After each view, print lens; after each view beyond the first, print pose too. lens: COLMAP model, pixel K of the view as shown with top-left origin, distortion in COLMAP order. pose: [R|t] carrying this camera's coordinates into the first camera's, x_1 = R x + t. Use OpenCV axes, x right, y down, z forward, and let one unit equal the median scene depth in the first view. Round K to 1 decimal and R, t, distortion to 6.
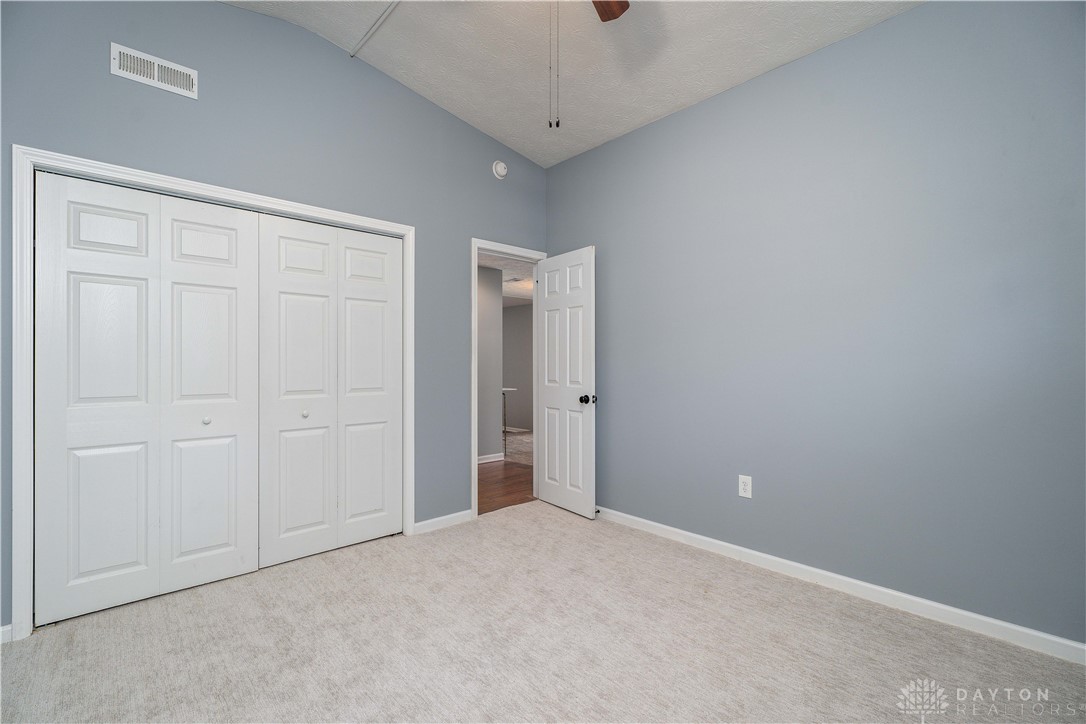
lens RADIAL K [[482.8, 0, 541.3], [0, 482.8, 366.8], [0, 0, 1]] dist [-0.003754, -0.000661]
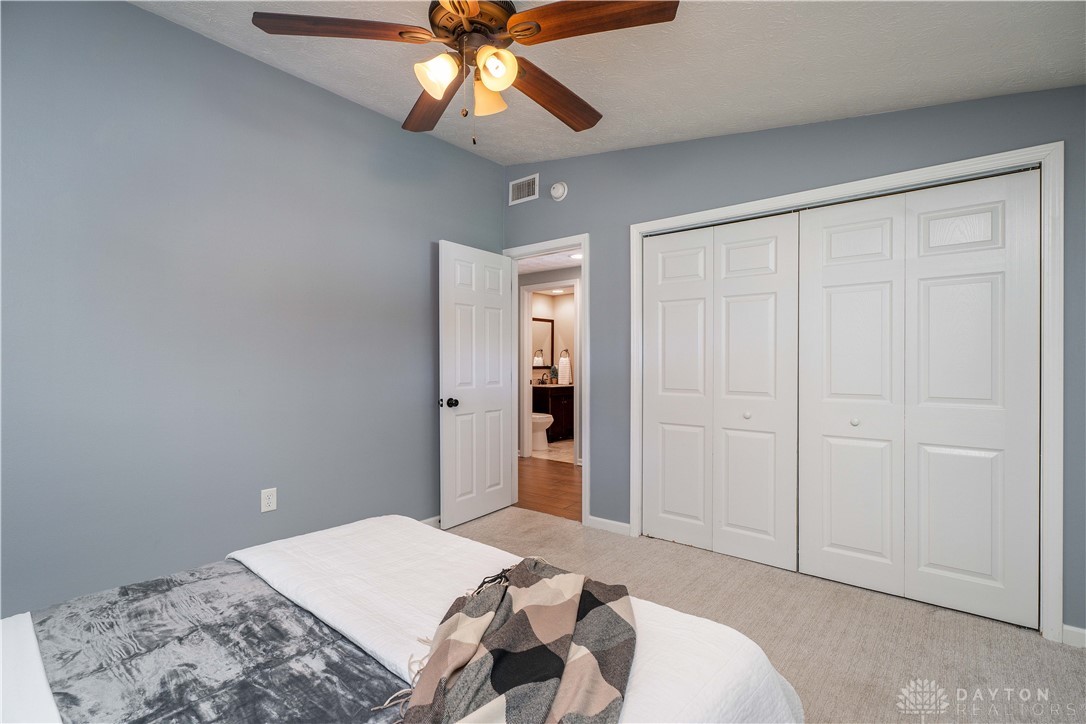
lens RADIAL K [[503.5, 0, 541.2], [0, 503.5, 366.3], [0, 0, 1]] dist [-0.003023, -0.000052]
pose [[0.096837, -0.000014, -0.995300, 0.283715], [0.000095, 1.000000, -0.000005, -0.002181], [0.995300, -0.000094, 0.096837, 0.263797]]
